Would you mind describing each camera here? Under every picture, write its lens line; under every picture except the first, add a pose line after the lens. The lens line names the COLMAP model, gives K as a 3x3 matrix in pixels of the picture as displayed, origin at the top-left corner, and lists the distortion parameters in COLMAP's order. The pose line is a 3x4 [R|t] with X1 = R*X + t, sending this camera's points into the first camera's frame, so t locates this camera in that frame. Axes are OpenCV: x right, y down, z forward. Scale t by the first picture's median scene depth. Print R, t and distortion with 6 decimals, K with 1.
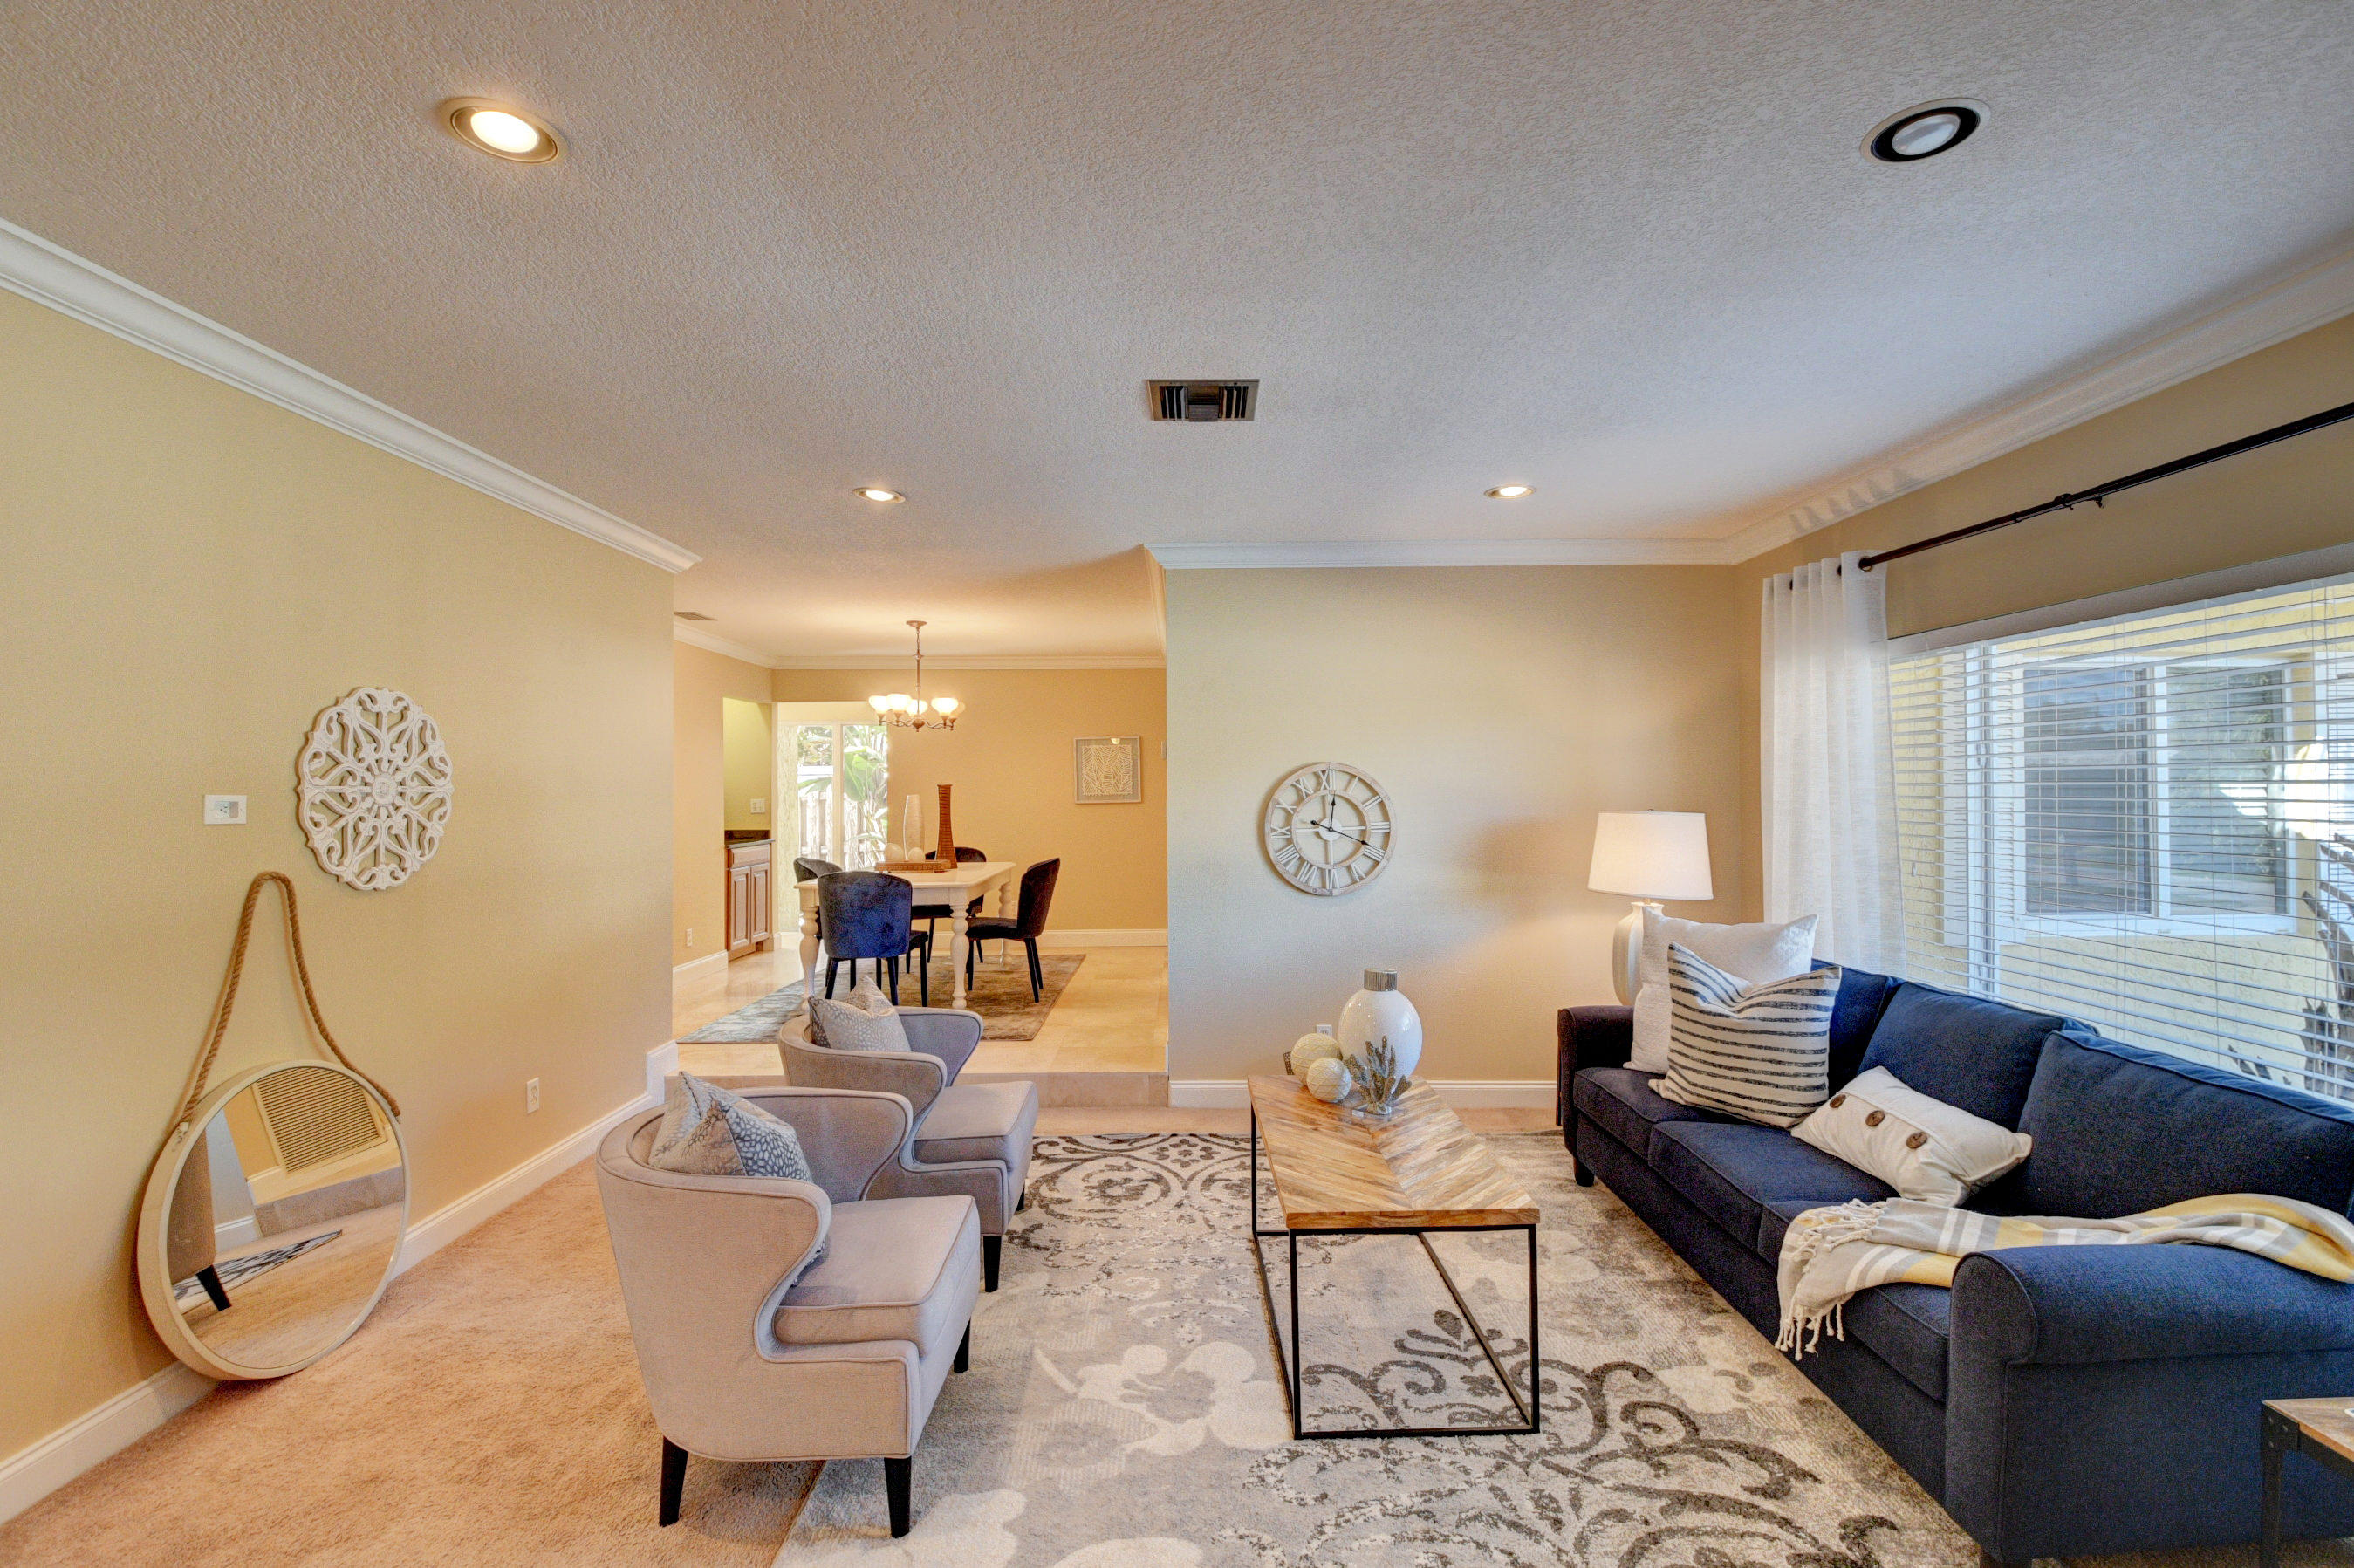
lens RADIAL K [[1036.2, 0, 1176.6], [0, 1036.2, 778.0], [0, 0, 1]] dist [0.010122, -0.024993]
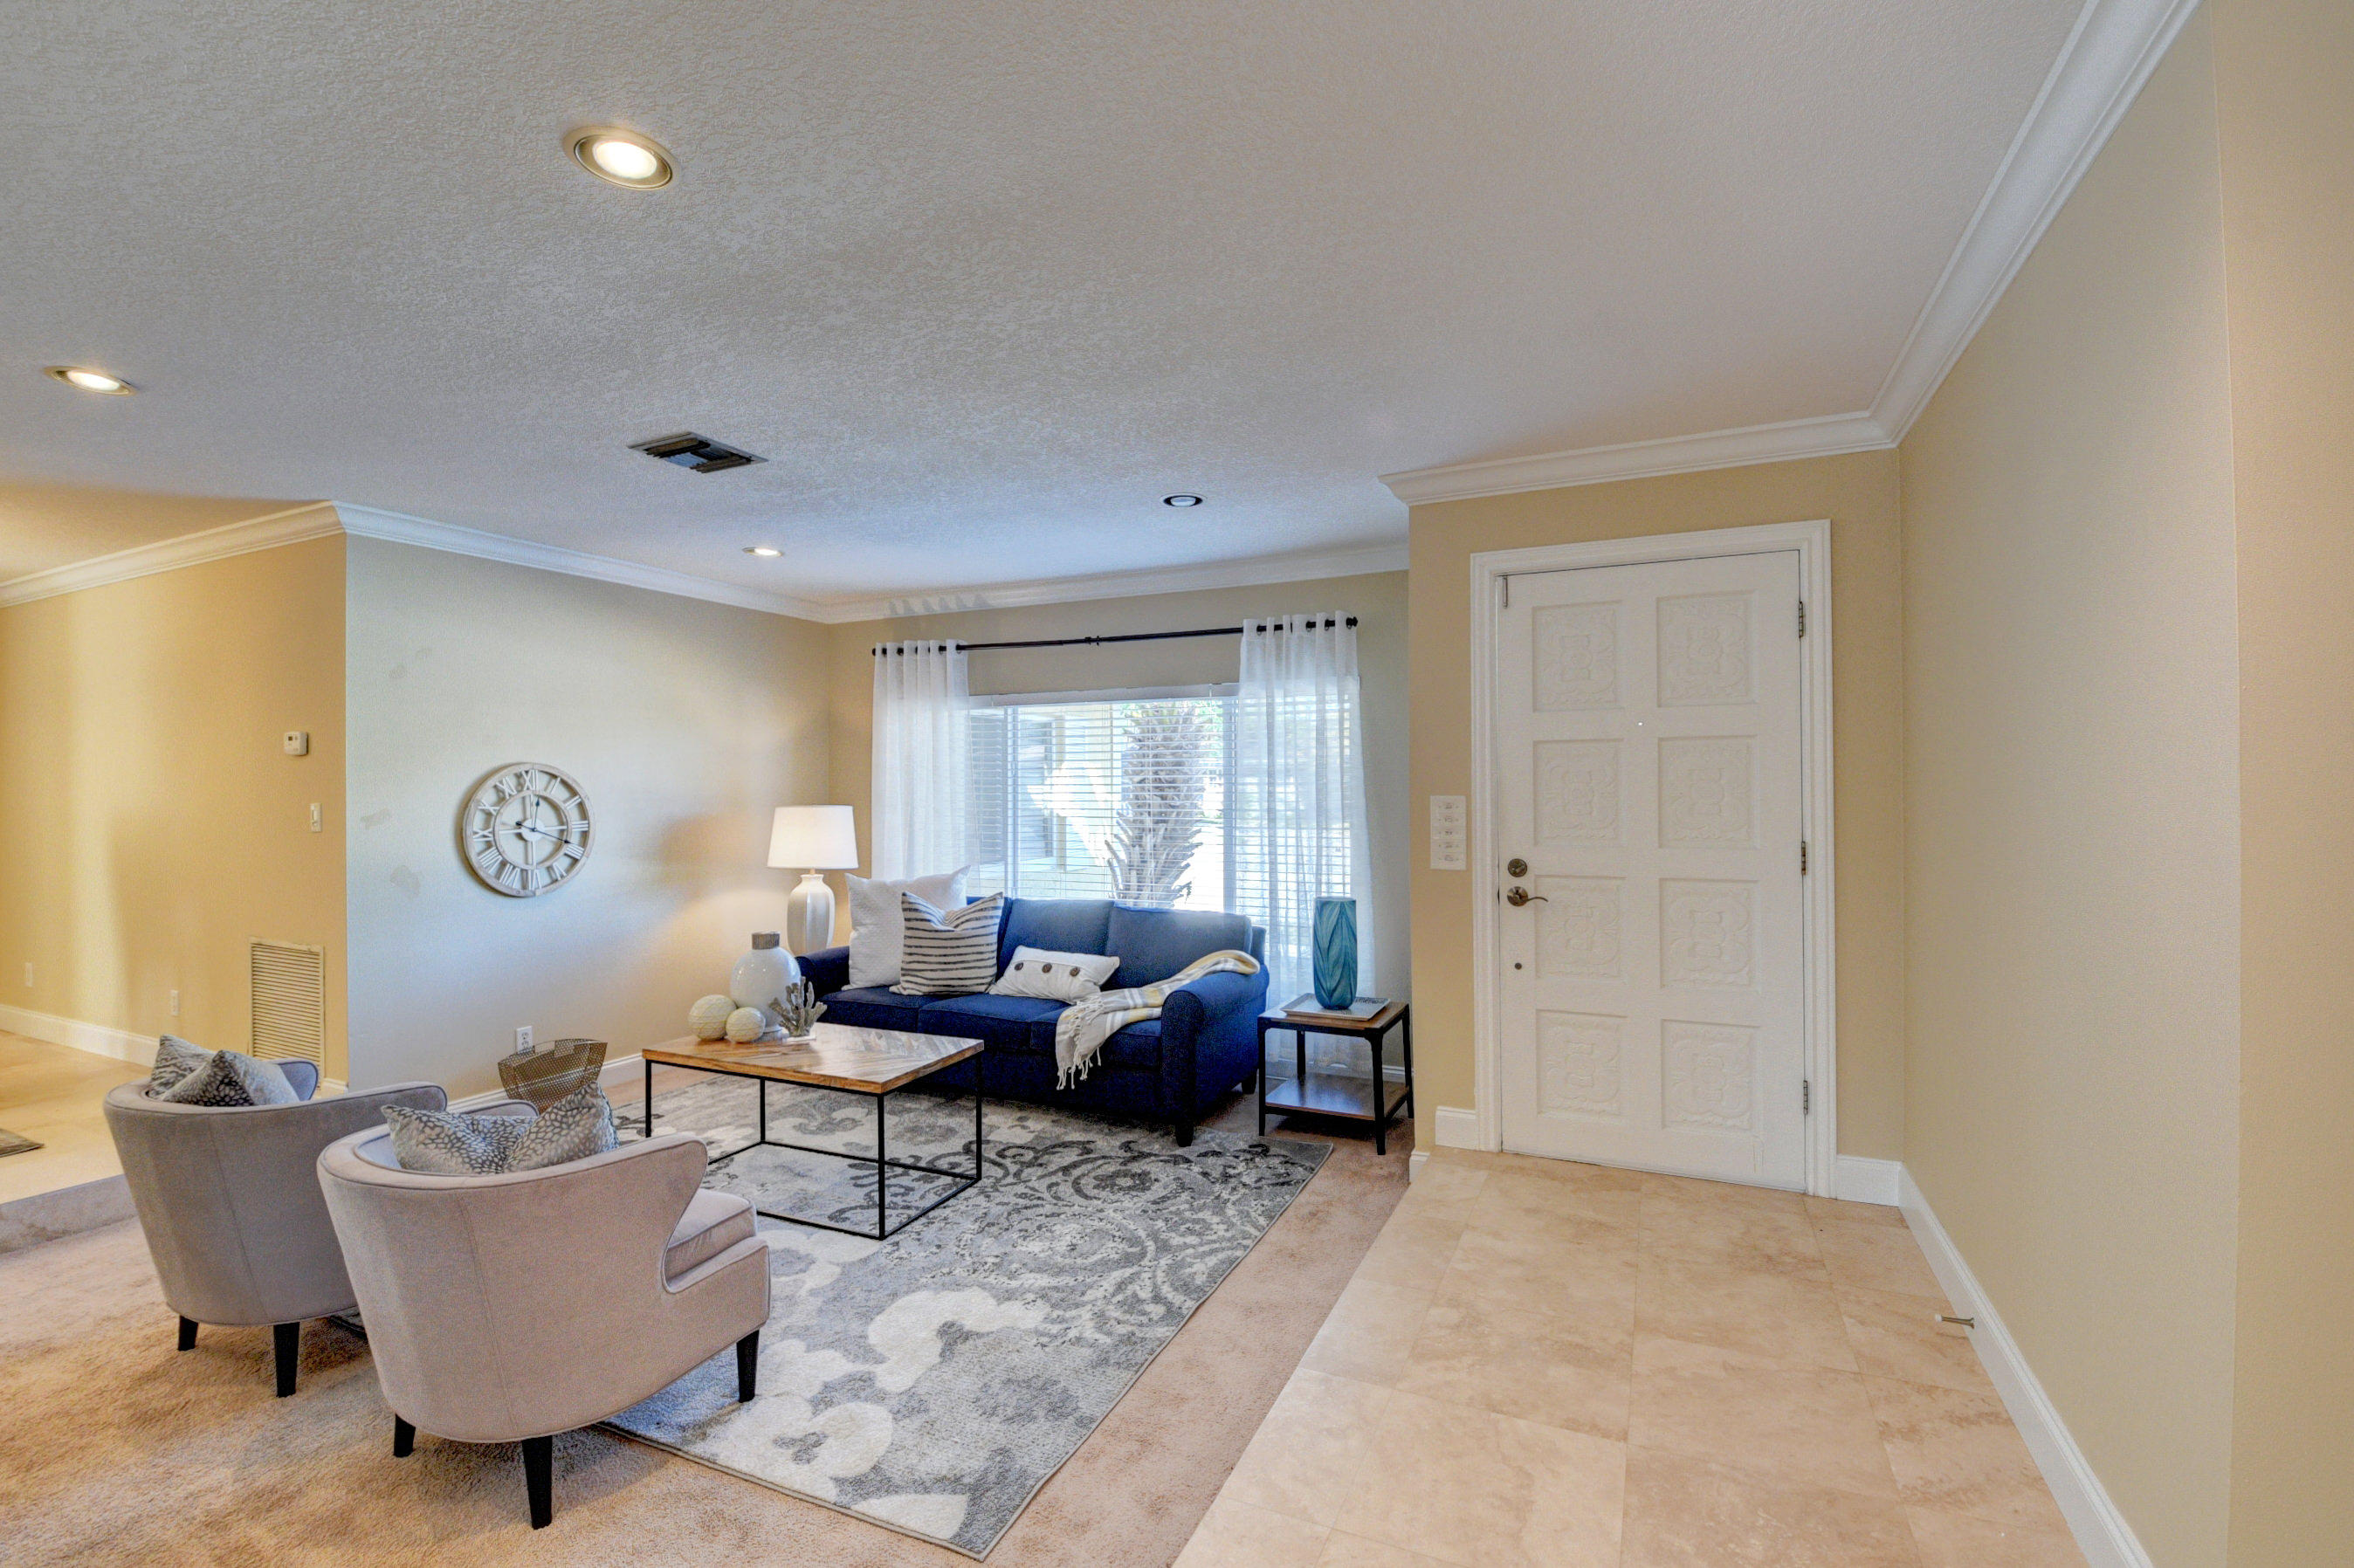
lens RADIAL K [[1026.7, 0, 1179.5], [0, 1026.7, 776.9], [0, 0, 1]] dist [0.000679, -0.012757]
pose [[0.423106, 0.008390, 0.906041, -0.634576], [-0.002997, 0.999965, -0.007860, 0.005158], [-0.906075, 0.000610, 0.423116, 0.018201]]
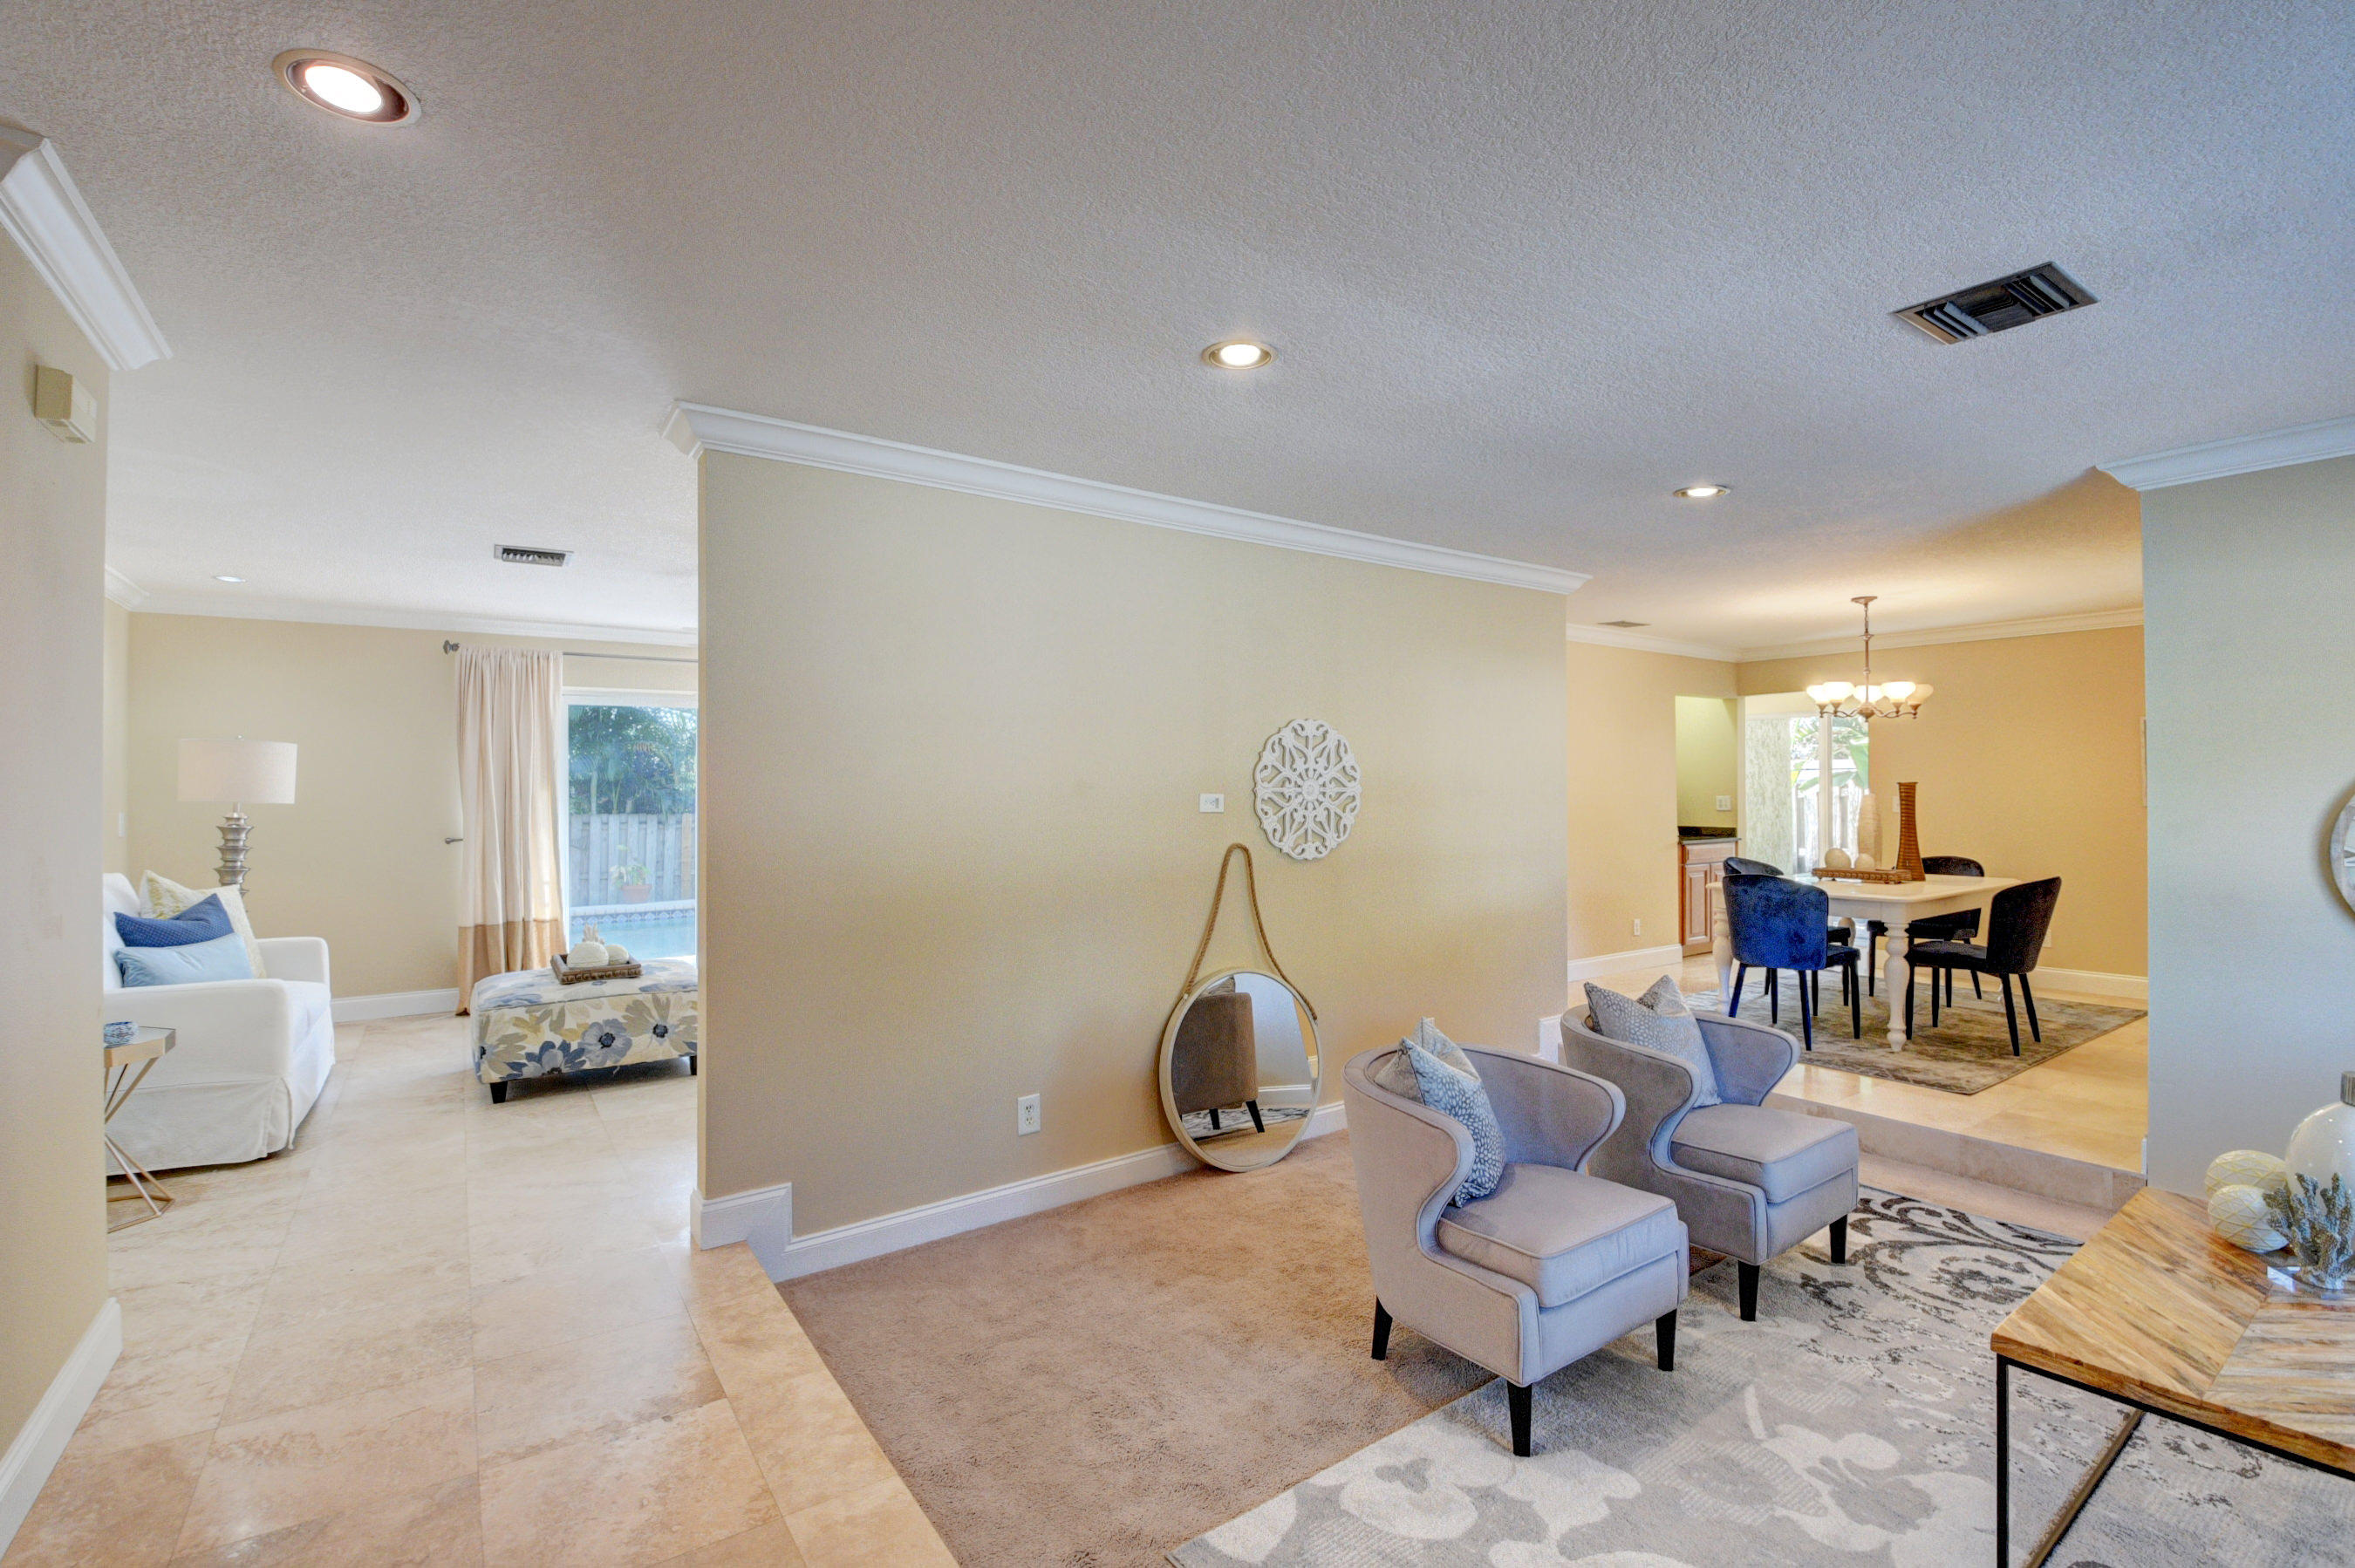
lens RADIAL K [[1036.5, 0, 1177.1], [0, 1036.5, 778.0], [0, 0, 1]] dist [0.010122, -0.024993]
pose [[0.571164, -0.003232, -0.820829, 0.257850], [0.008725, 0.999960, 0.002134, -0.008468], [0.820789, -0.008381, 0.571169, 0.027912]]
